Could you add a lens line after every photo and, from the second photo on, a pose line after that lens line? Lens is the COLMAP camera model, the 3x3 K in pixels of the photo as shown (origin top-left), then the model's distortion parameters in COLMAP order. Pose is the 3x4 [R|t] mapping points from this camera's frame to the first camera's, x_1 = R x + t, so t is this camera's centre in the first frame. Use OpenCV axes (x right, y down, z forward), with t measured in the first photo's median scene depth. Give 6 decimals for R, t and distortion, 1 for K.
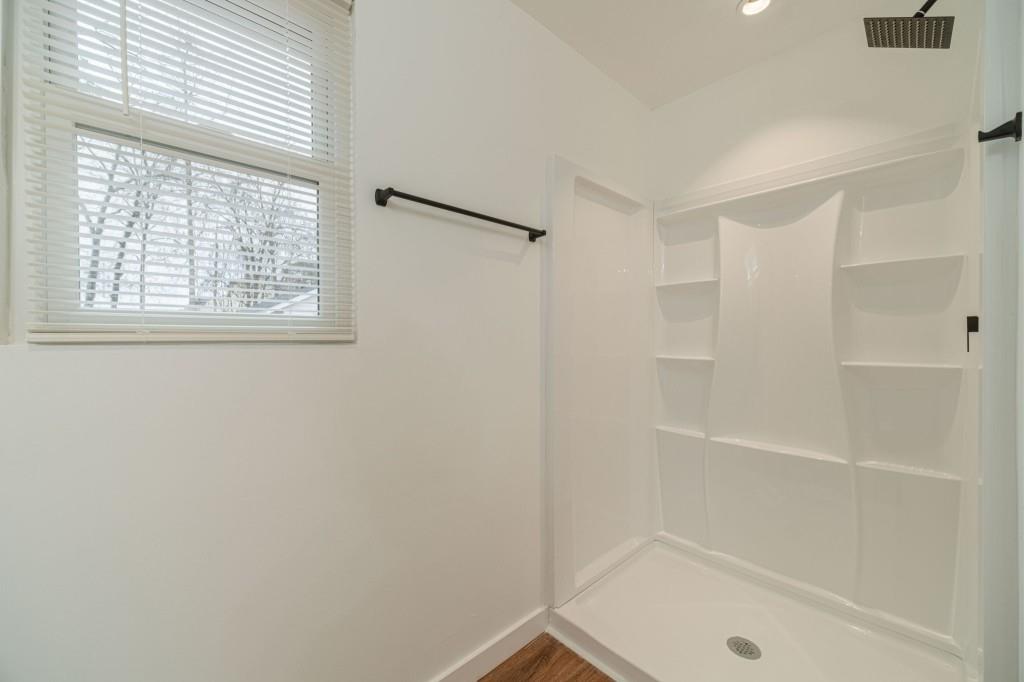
lens RADIAL K [[408.6, 0, 512.0], [0, 408.6, 341.0], [0, 0, 1]] dist [0.002889, -0.000472]
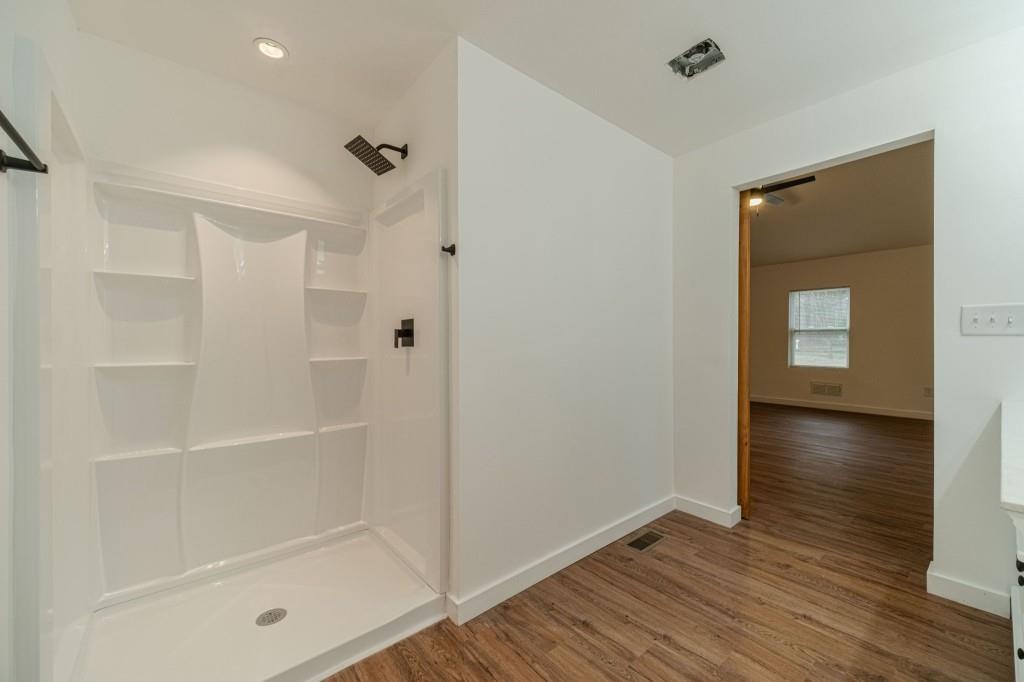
lens RADIAL K [[402.8, 0, 513.5], [0, 402.8, 336.1], [0, 0, 1]] dist [0.002925, -0.000632]
pose [[0.047127, 0.011209, 0.998826, -0.457488], [0.002711, 0.999932, -0.011349, -0.006572], [-0.998885, 0.003242, 0.047093, 0.257650]]
